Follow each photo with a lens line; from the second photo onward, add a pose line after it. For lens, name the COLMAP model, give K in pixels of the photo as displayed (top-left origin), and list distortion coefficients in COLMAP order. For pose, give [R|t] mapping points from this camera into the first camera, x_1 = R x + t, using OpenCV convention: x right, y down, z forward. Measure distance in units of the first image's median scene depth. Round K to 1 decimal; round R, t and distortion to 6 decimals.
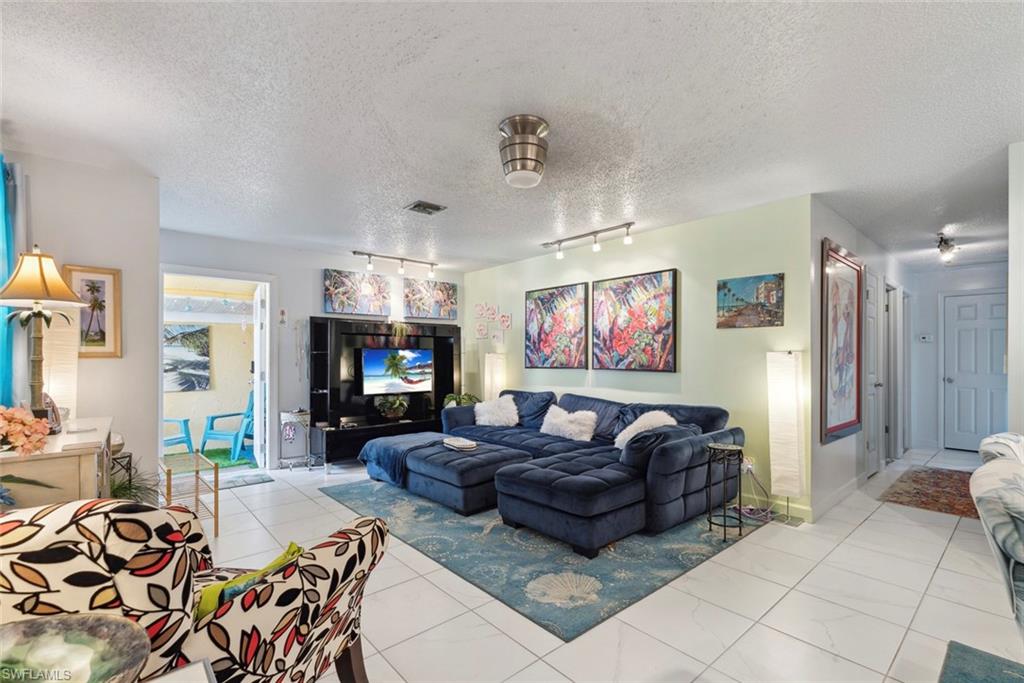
lens RADIAL K [[460.0, 0, 510.0], [0, 460.0, 353.5], [0, 0, 1]] dist [0.004534, -0.000216]
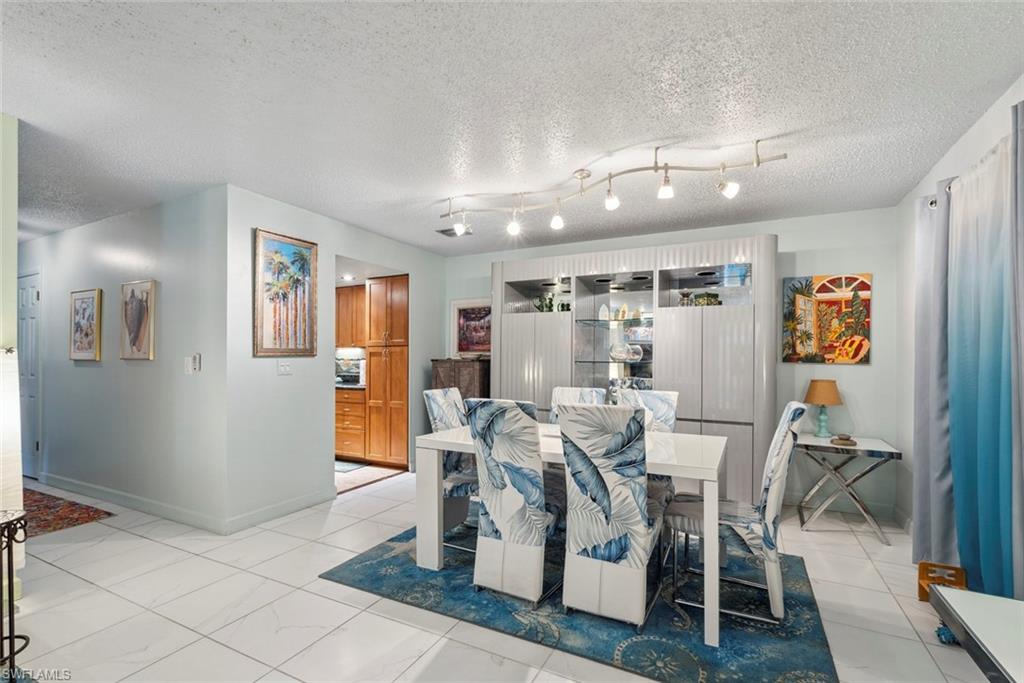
lens RADIAL K [[460.0, 0, 512.6], [0, 460.0, 355.9], [0, 0, 1]] dist [0.004534, -0.000216]
pose [[-0.371344, 0.003254, 0.928490, -0.189787], [-0.009472, 0.999929, -0.007293, 0.002888], [-0.928447, -0.011503, -0.371287, 0.410614]]
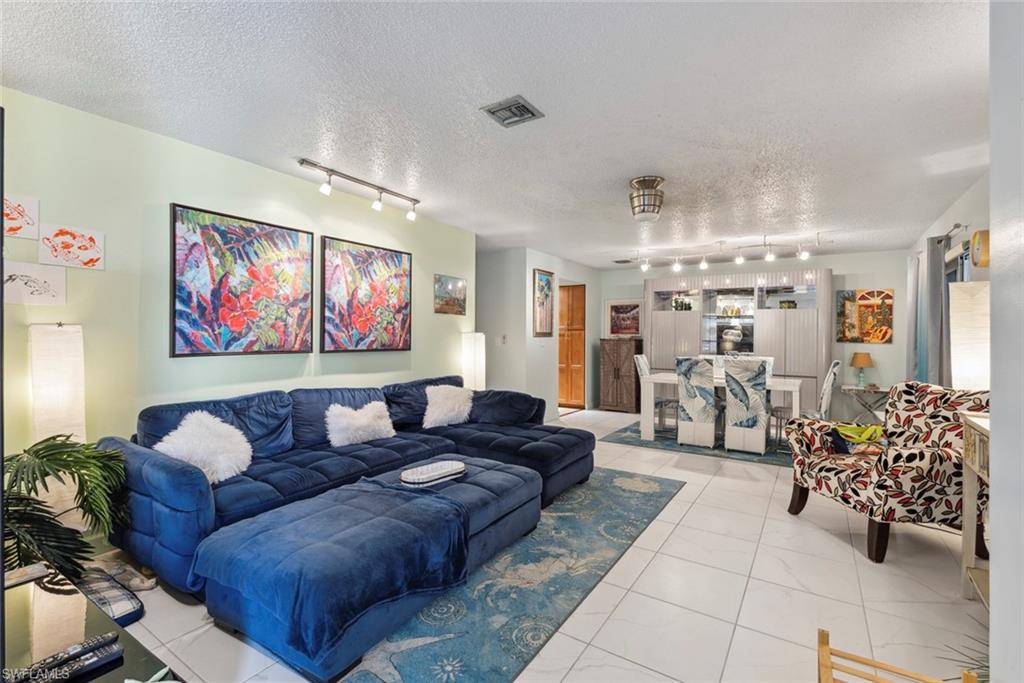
lens RADIAL K [[460.0, 0, 515.4], [0, 460.0, 333.2], [0, 0, 1]] dist [0.004534, -0.000216]
pose [[-0.269100, 0.005218, 0.963098, -0.658086], [-0.016348, 0.999817, -0.009985, 0.006697], [-0.962973, -0.018432, -0.268965, 0.933658]]
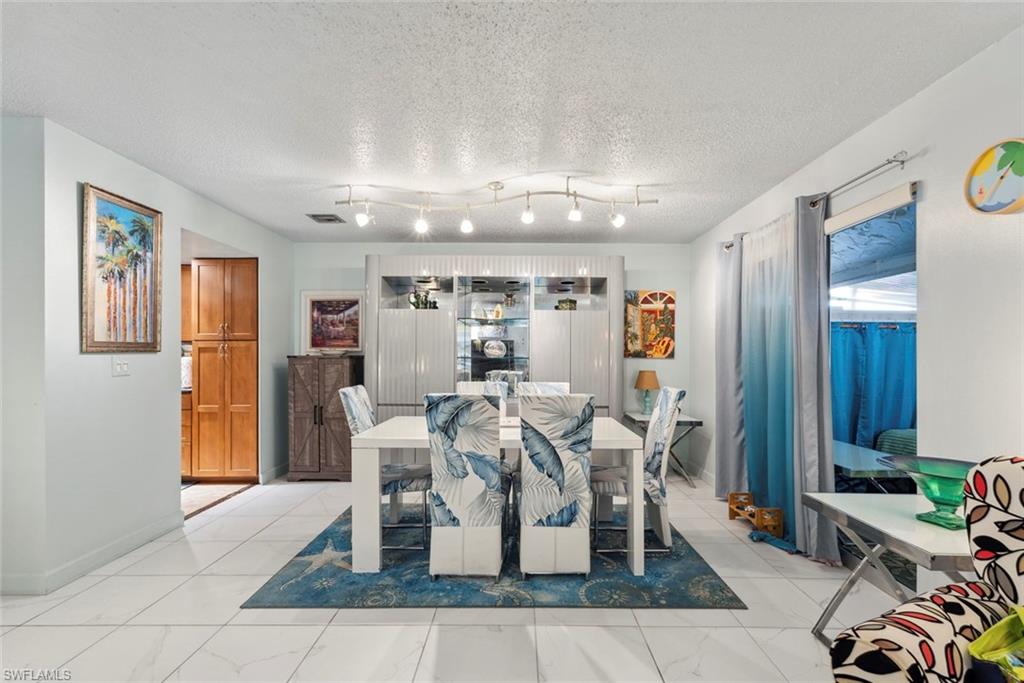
lens RADIAL K [[460.0, 0, 519.1], [0, 460.0, 354.1], [0, 0, 1]] dist [0.004534, -0.000216]
pose [[-0.748866, -0.001048, 0.662721, -0.122116], [-0.006663, 0.999960, -0.005948, 0.004275], [-0.662688, -0.008870, -0.748843, 0.584605]]
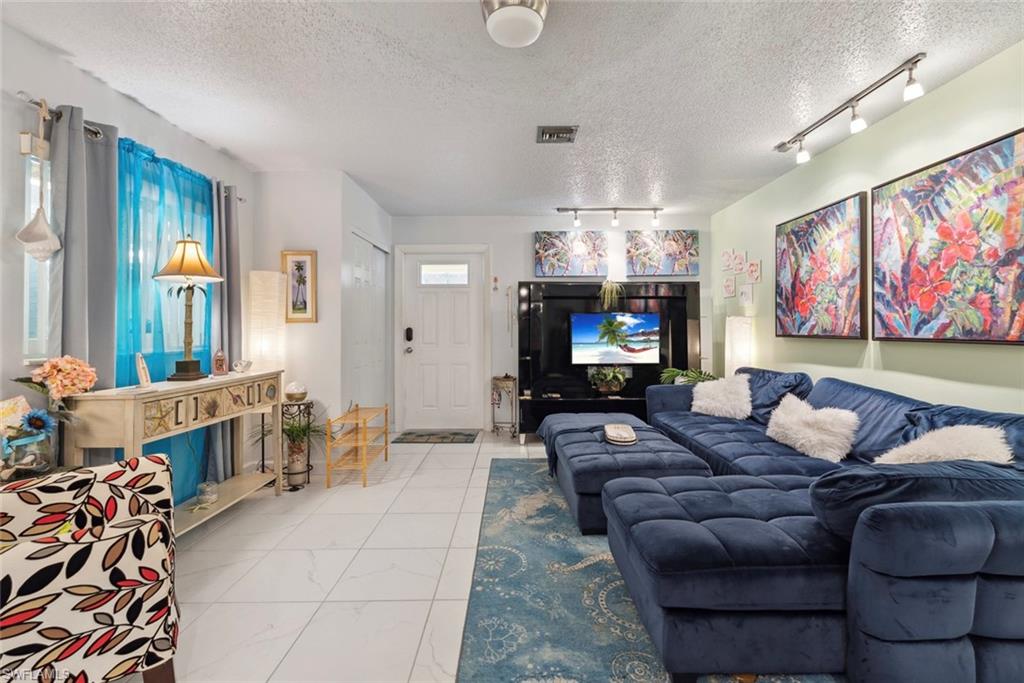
lens RADIAL K [[460.0, 0, 516.9], [0, 460.0, 320.6], [0, 0, 1]] dist [0.004534, -0.000216]
pose [[0.755839, -0.012852, -0.654632, 0.229160], [0.009041, 0.999917, -0.009192, 0.013088], [0.654696, 0.001029, 0.755892, 0.275581]]
